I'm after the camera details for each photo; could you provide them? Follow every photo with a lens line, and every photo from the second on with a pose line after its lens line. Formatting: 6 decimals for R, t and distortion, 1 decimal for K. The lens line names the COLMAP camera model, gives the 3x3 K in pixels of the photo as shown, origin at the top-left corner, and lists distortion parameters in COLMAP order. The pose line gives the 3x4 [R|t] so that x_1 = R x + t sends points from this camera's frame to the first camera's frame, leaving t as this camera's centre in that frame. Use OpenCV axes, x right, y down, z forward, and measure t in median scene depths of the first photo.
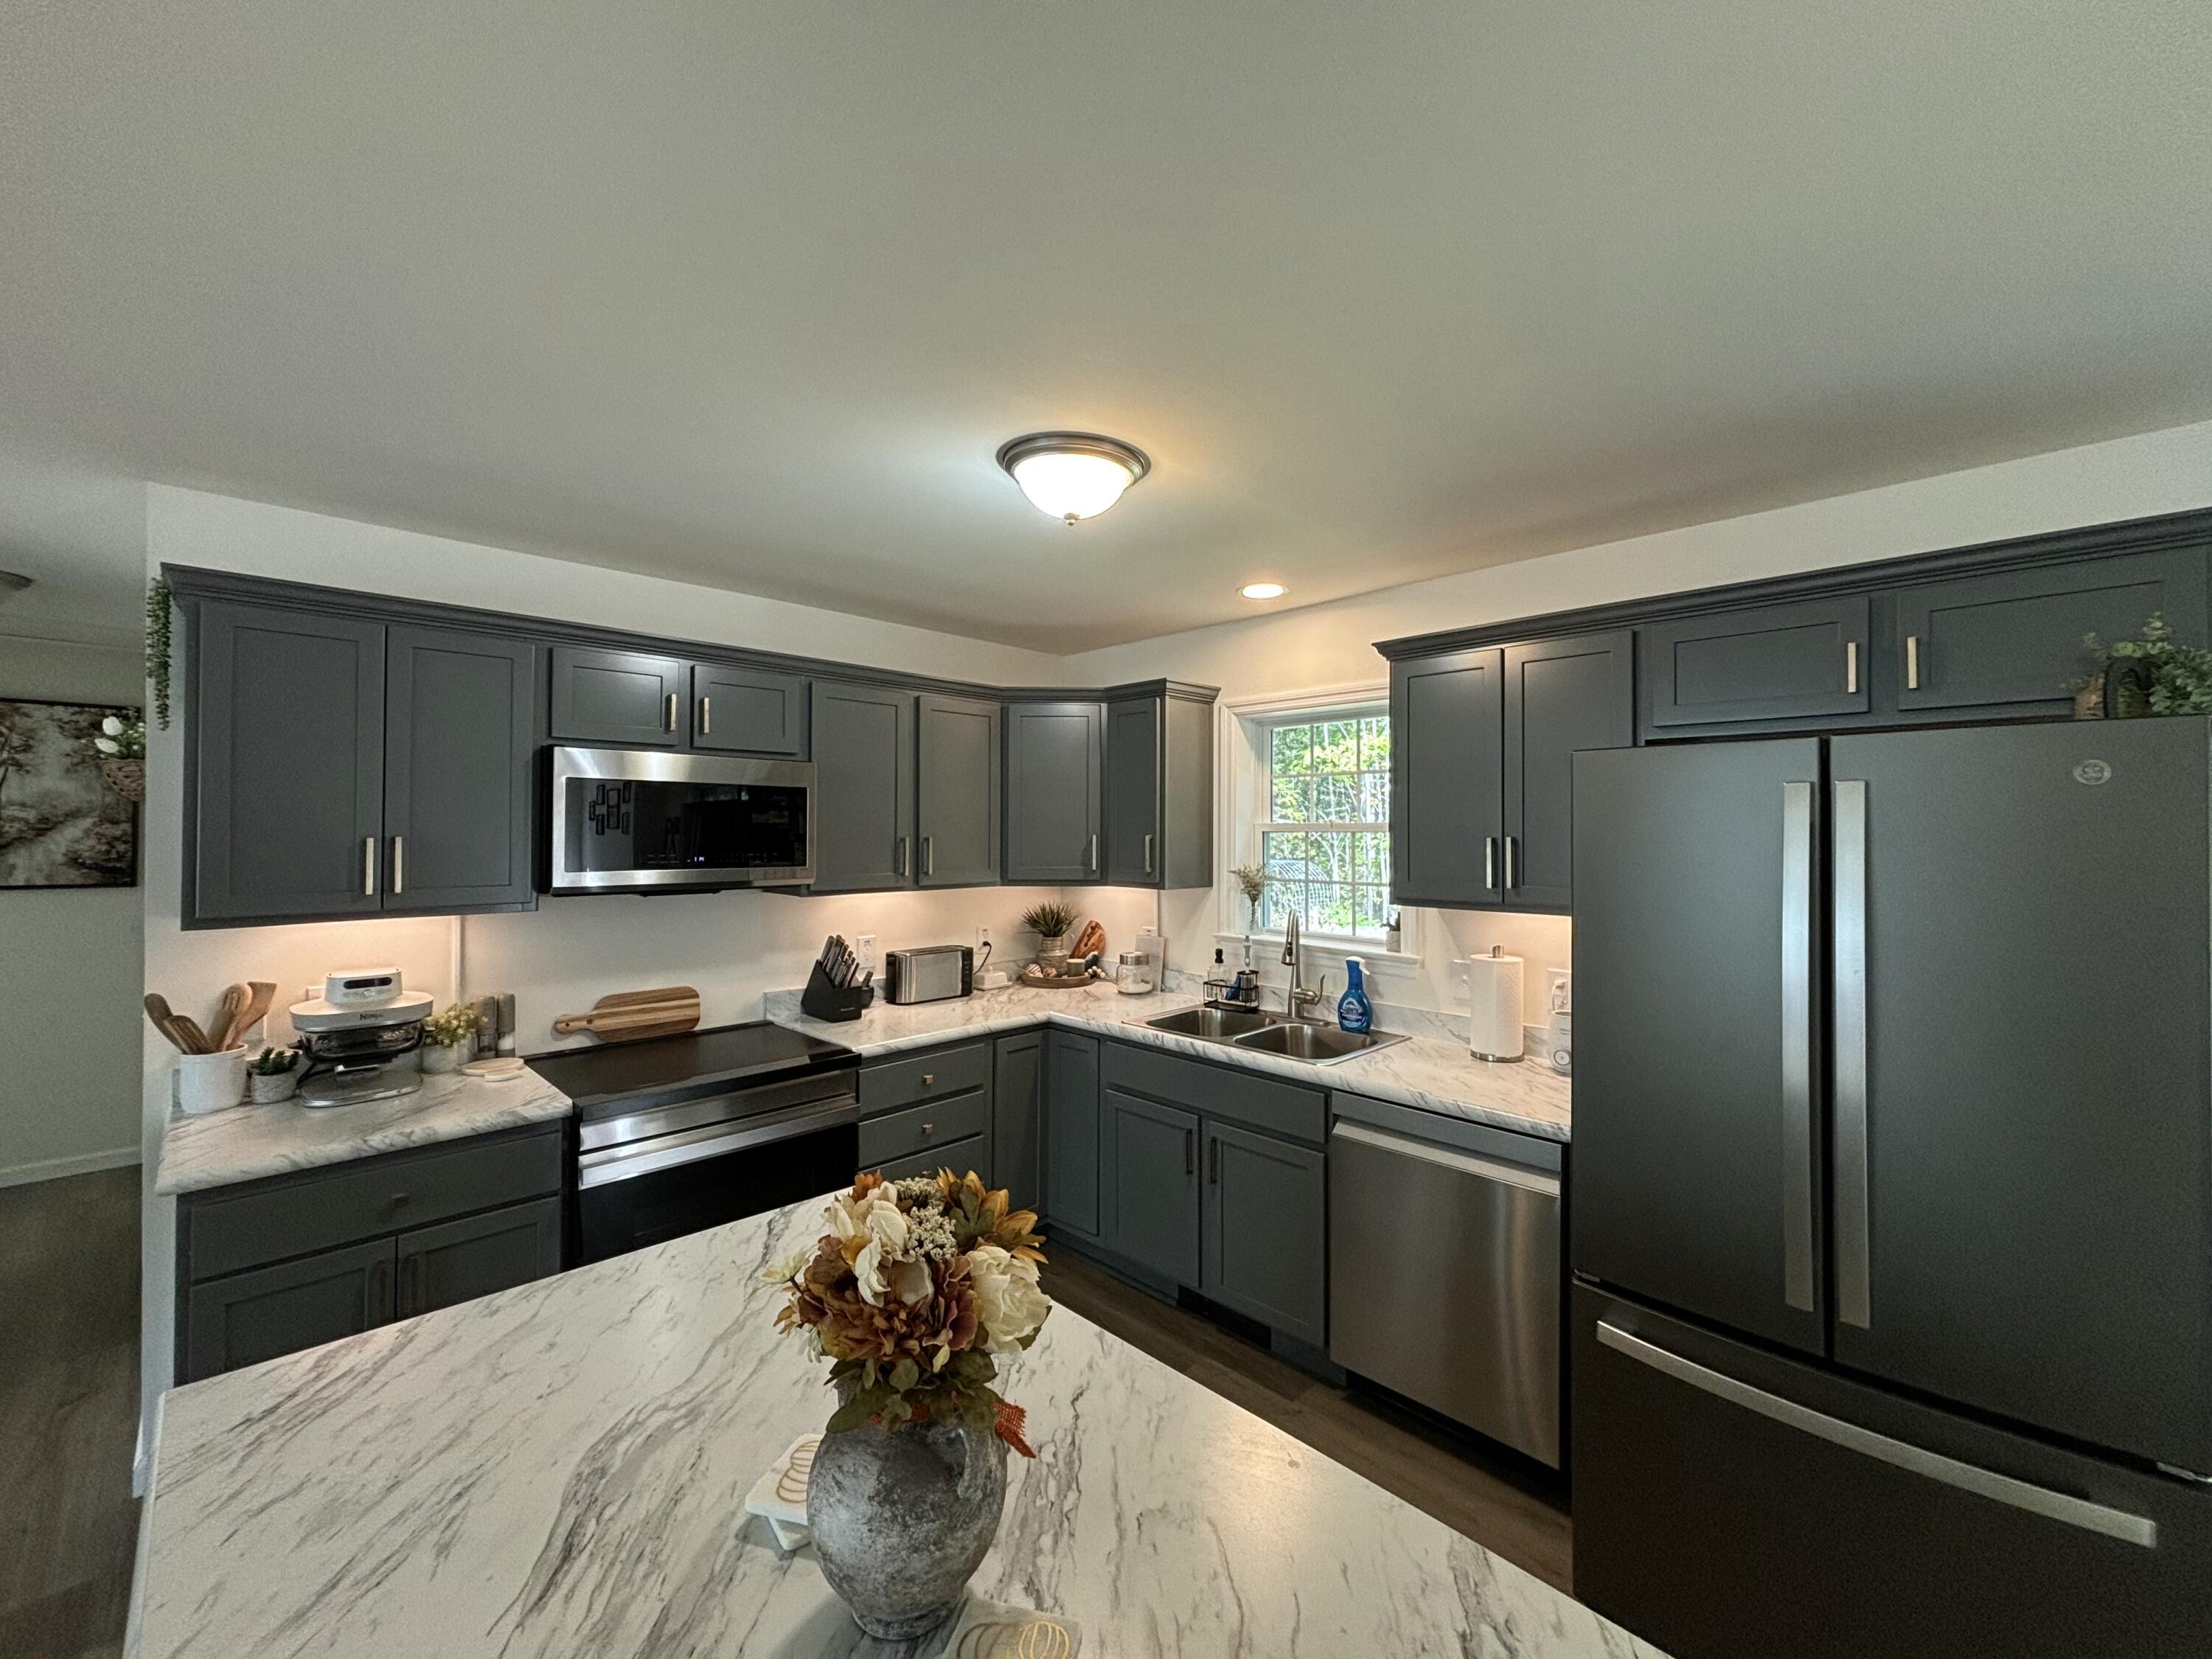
lens RADIAL K [[891.5, 0, 1106.0], [0, 891.5, 829.5], [0, 0, 1]] dist [0.001553, -0.000247]
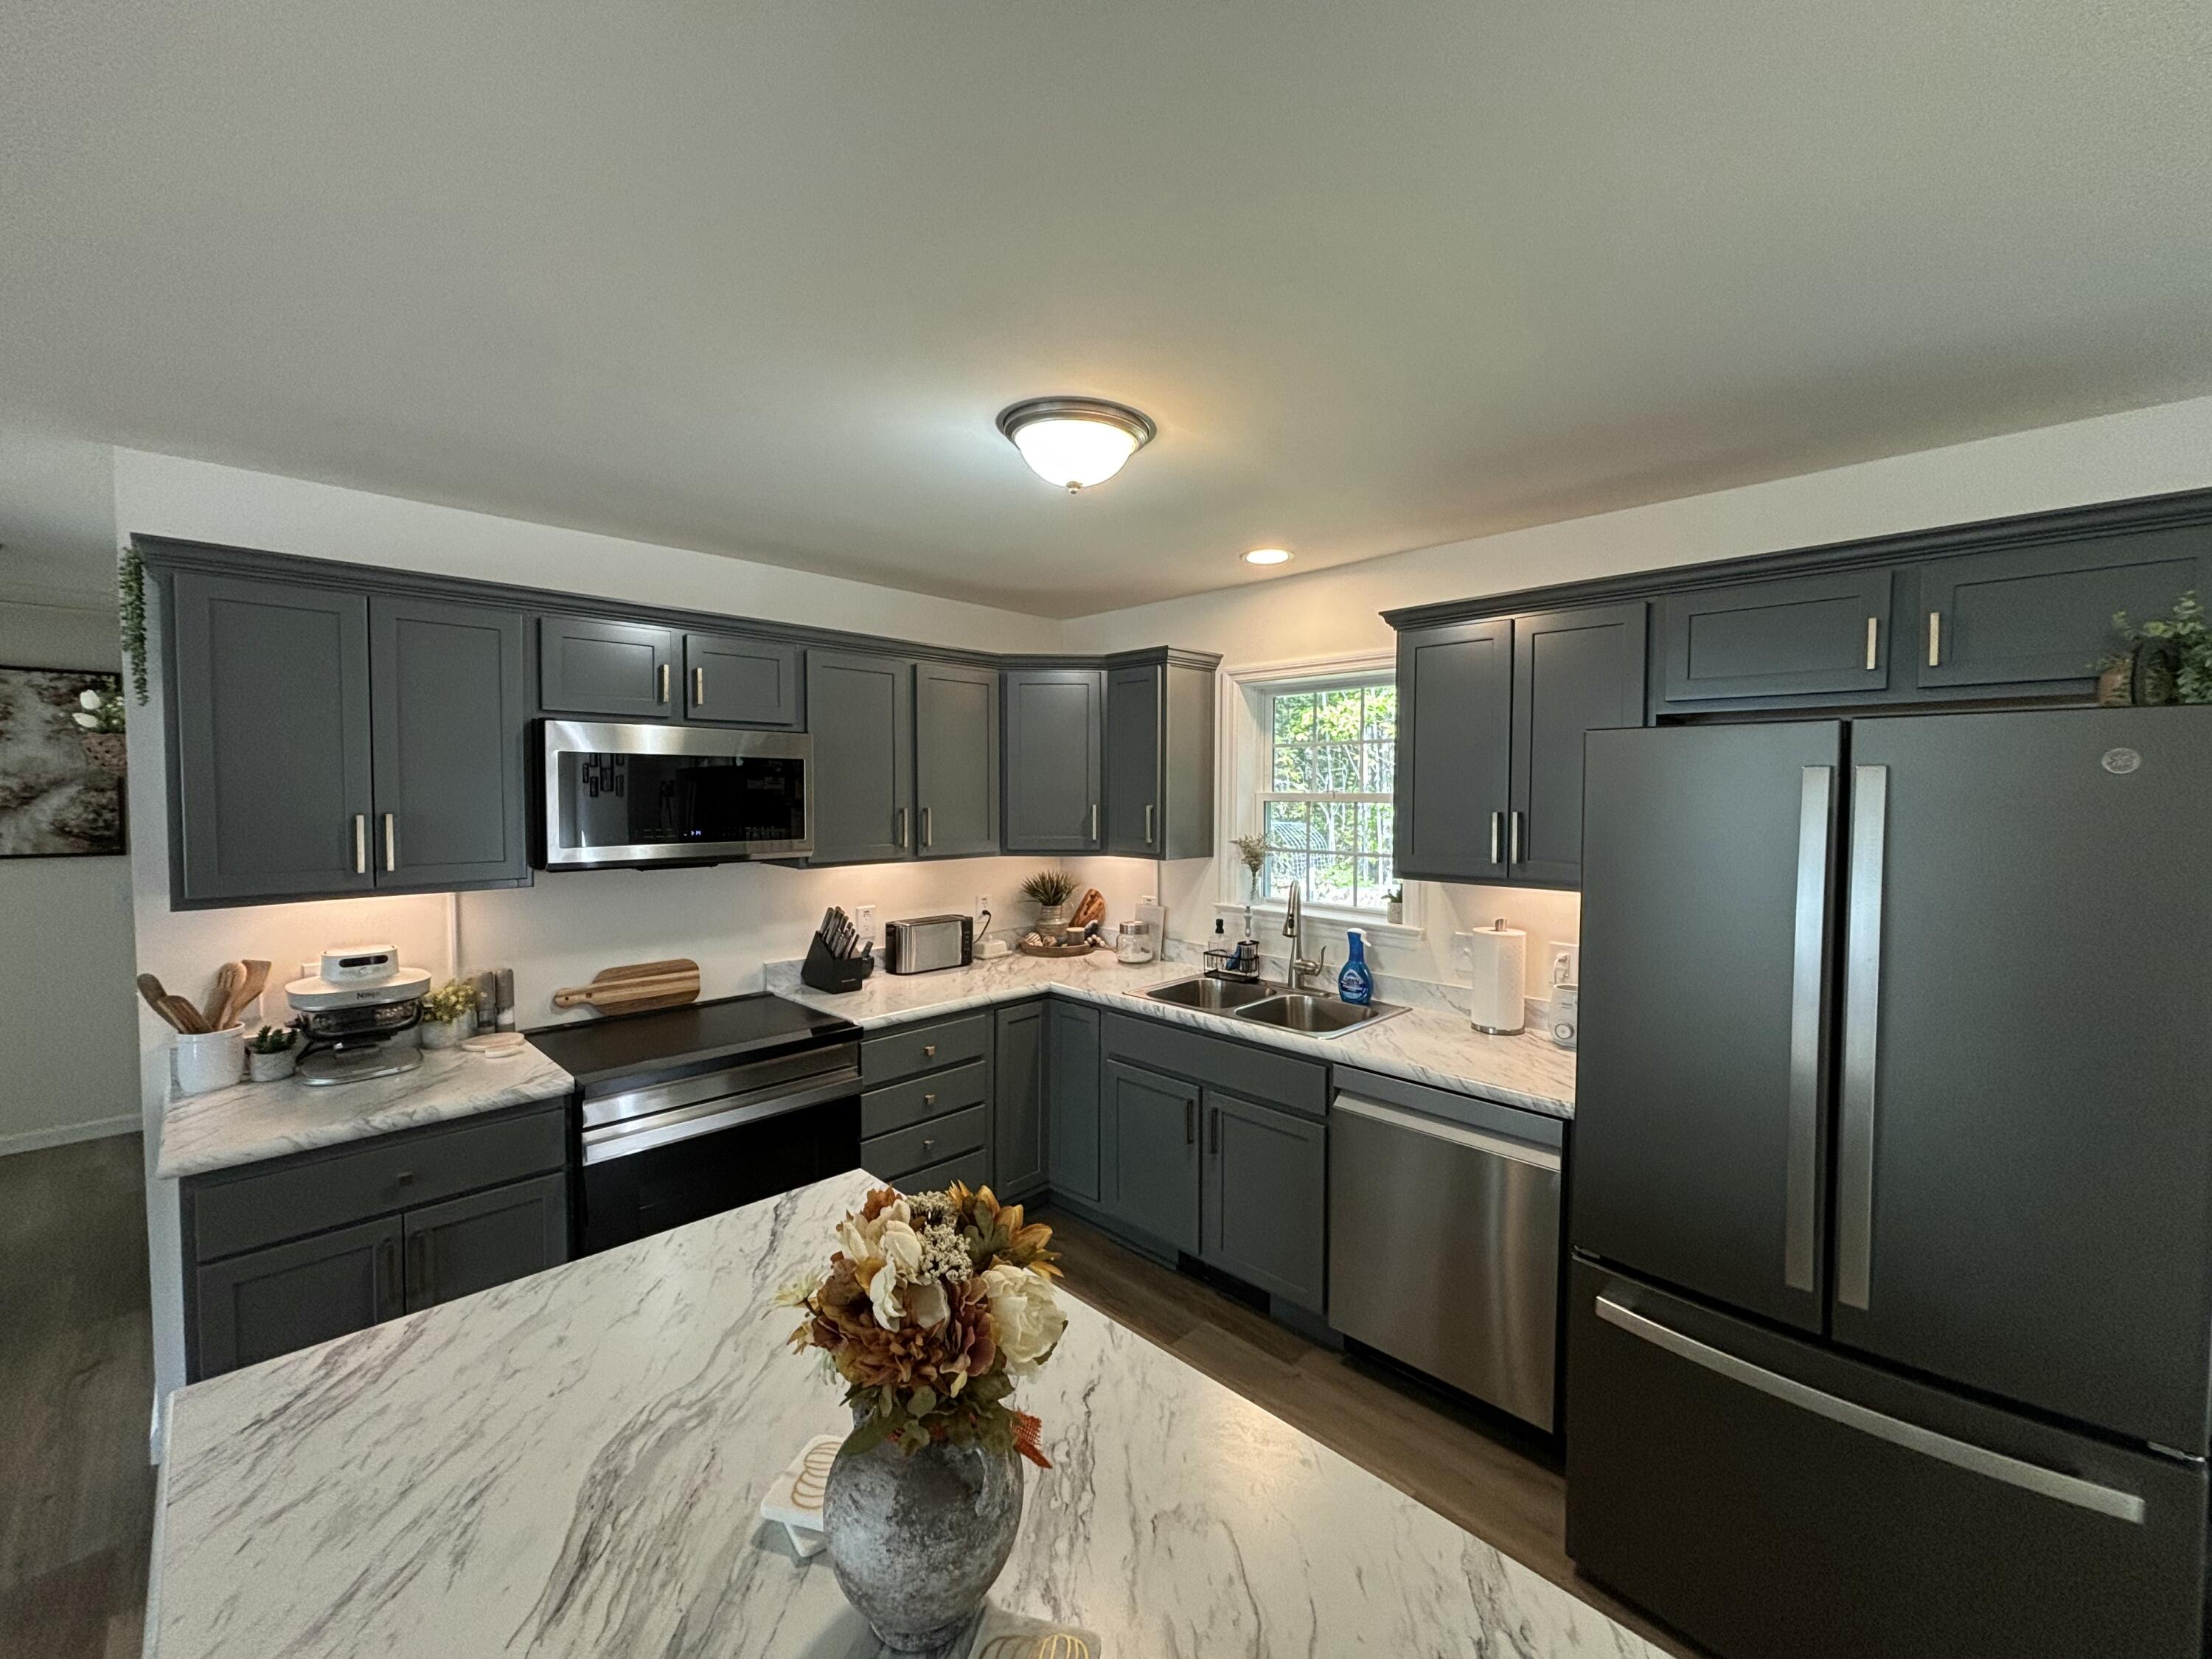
lens RADIAL K [[891.5, 0, 1106.0], [0, 891.5, 829.5], [0, 0, 1]] dist [0.001553, -0.000247]
pose [[0.999987, -0.000438, 0.005124, -0.007349], [0.000194, 0.998877, 0.047385, -0.018059], [-0.005139, -0.047384, 0.998864, 0.011792]]
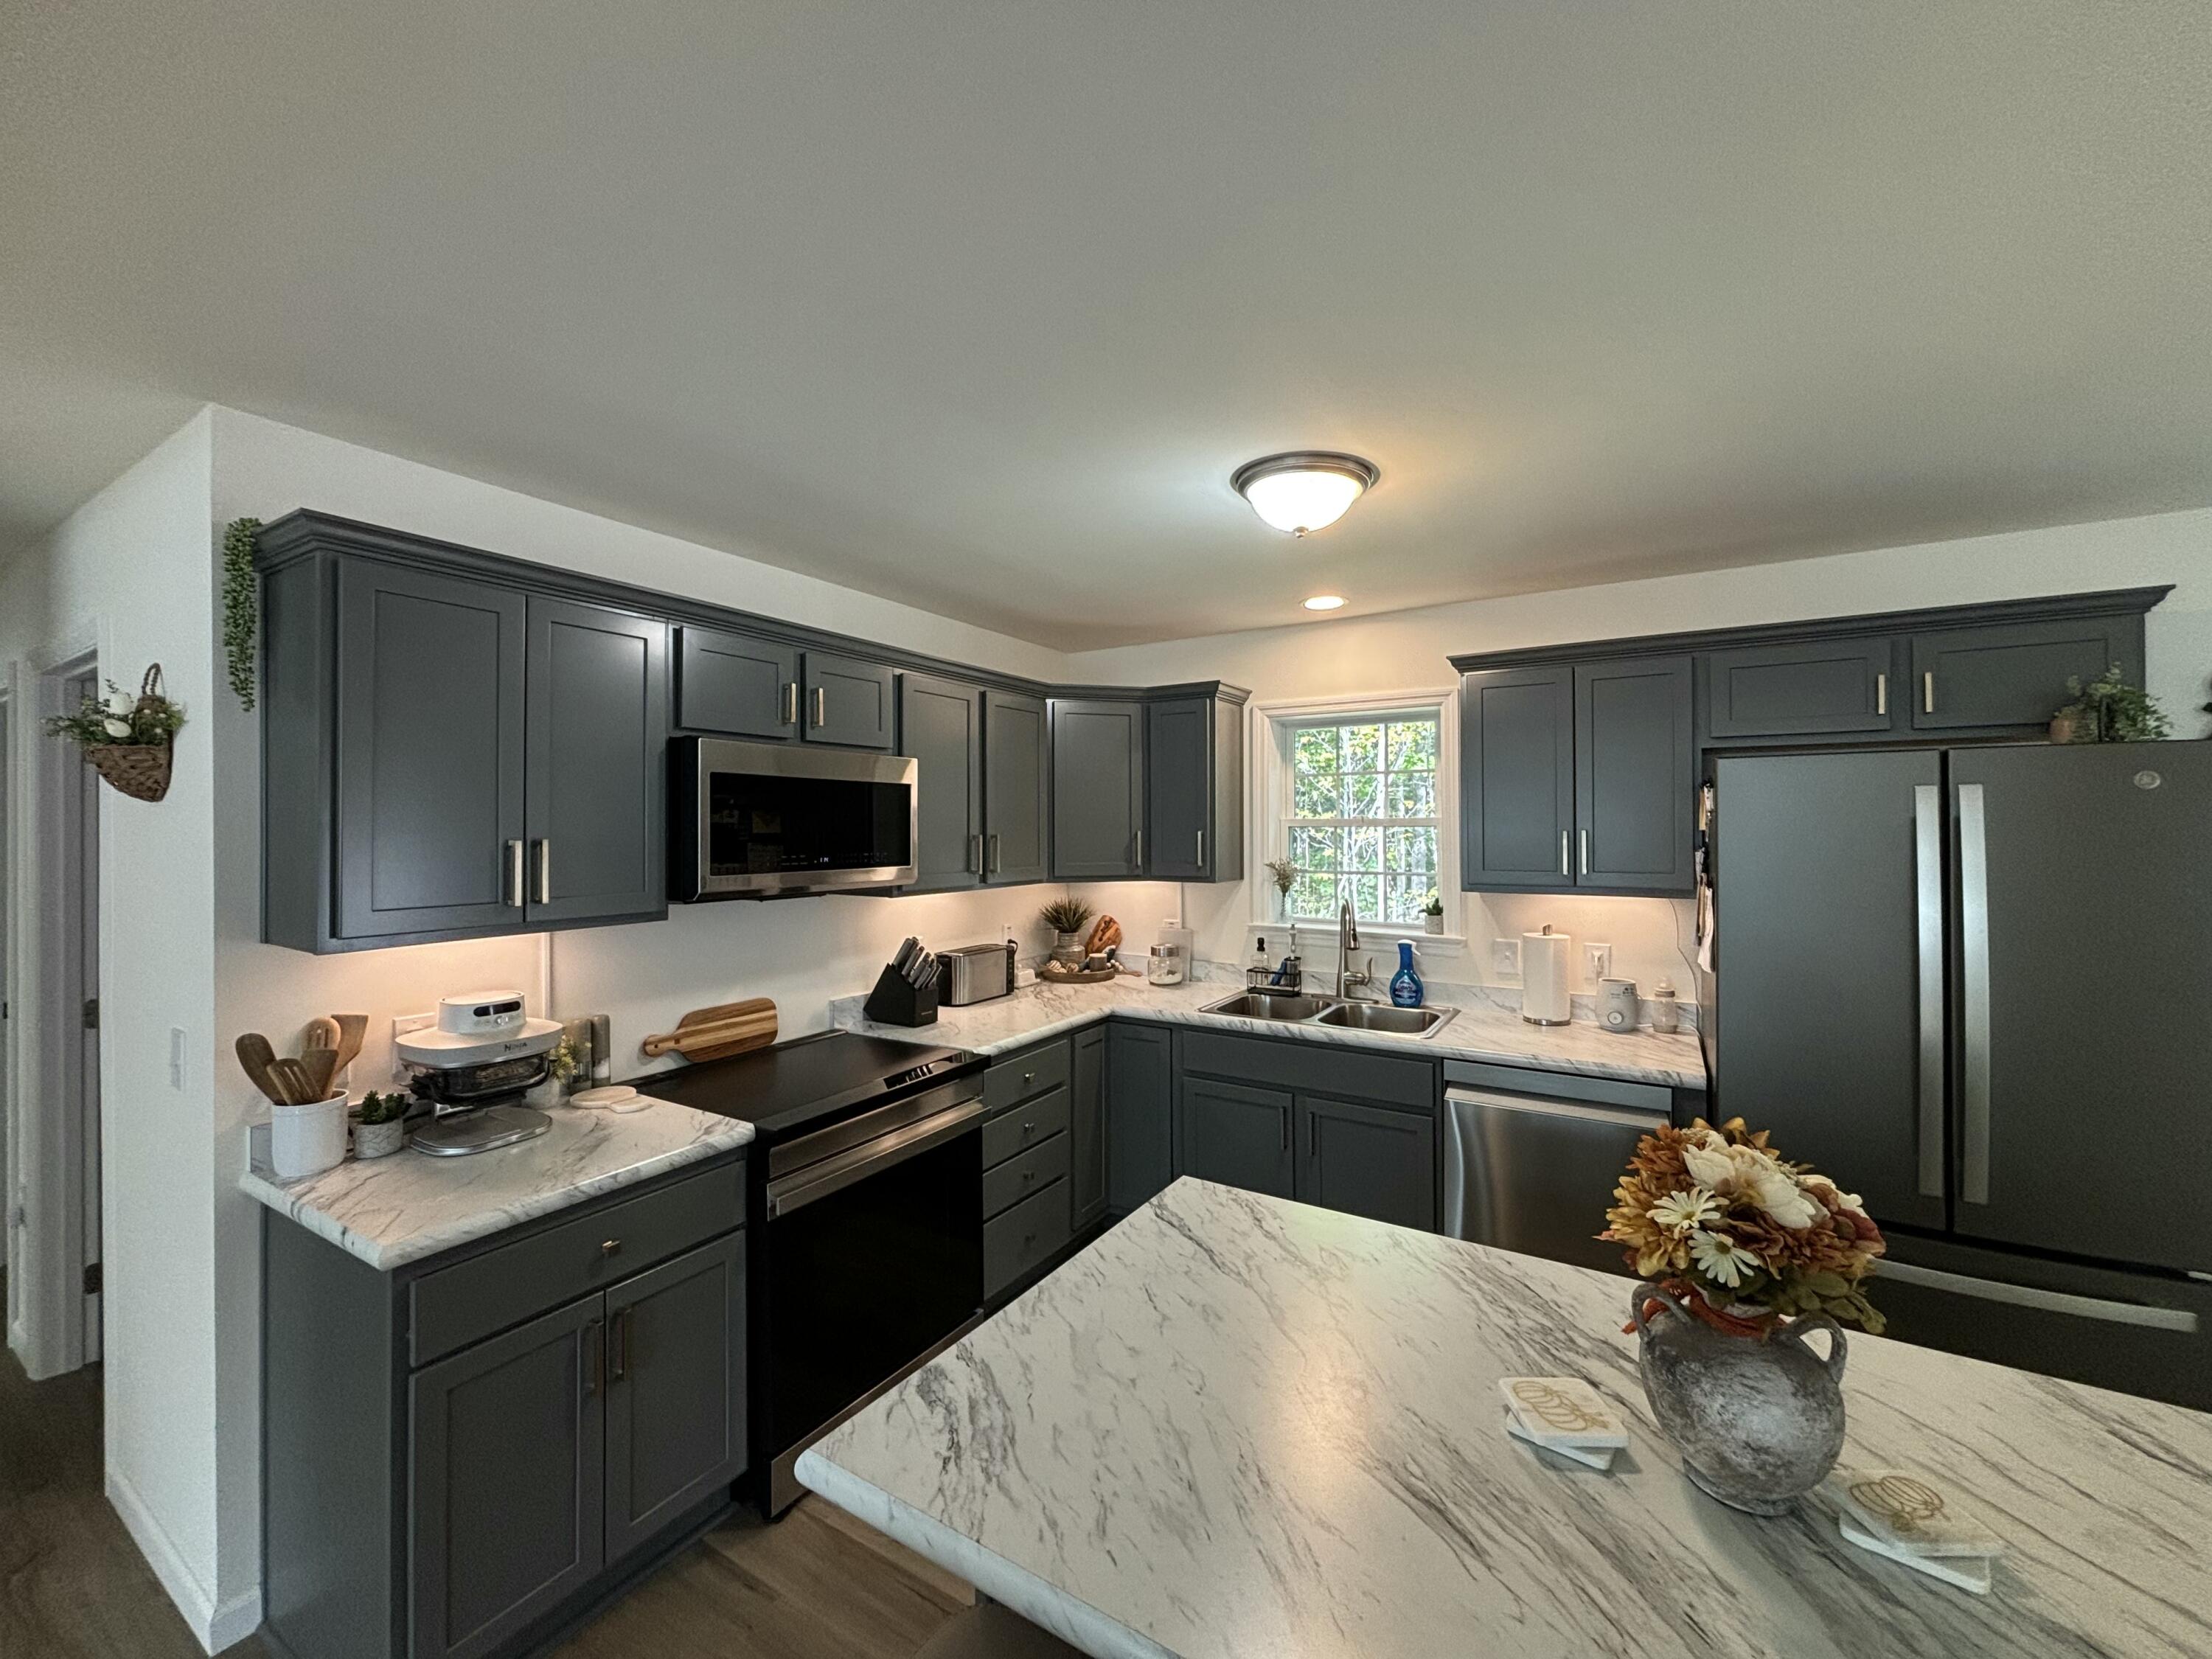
lens RADIAL K [[891.5, 0, 1106.0], [0, 891.5, 829.5], [0, 0, 1]] dist [0.001553, -0.000247]
pose [[0.972160, -0.007153, 0.234208, -0.399166], [0.005900, 0.999964, 0.006050, -0.002871], [-0.234243, -0.004499, 0.972168, 0.019218]]
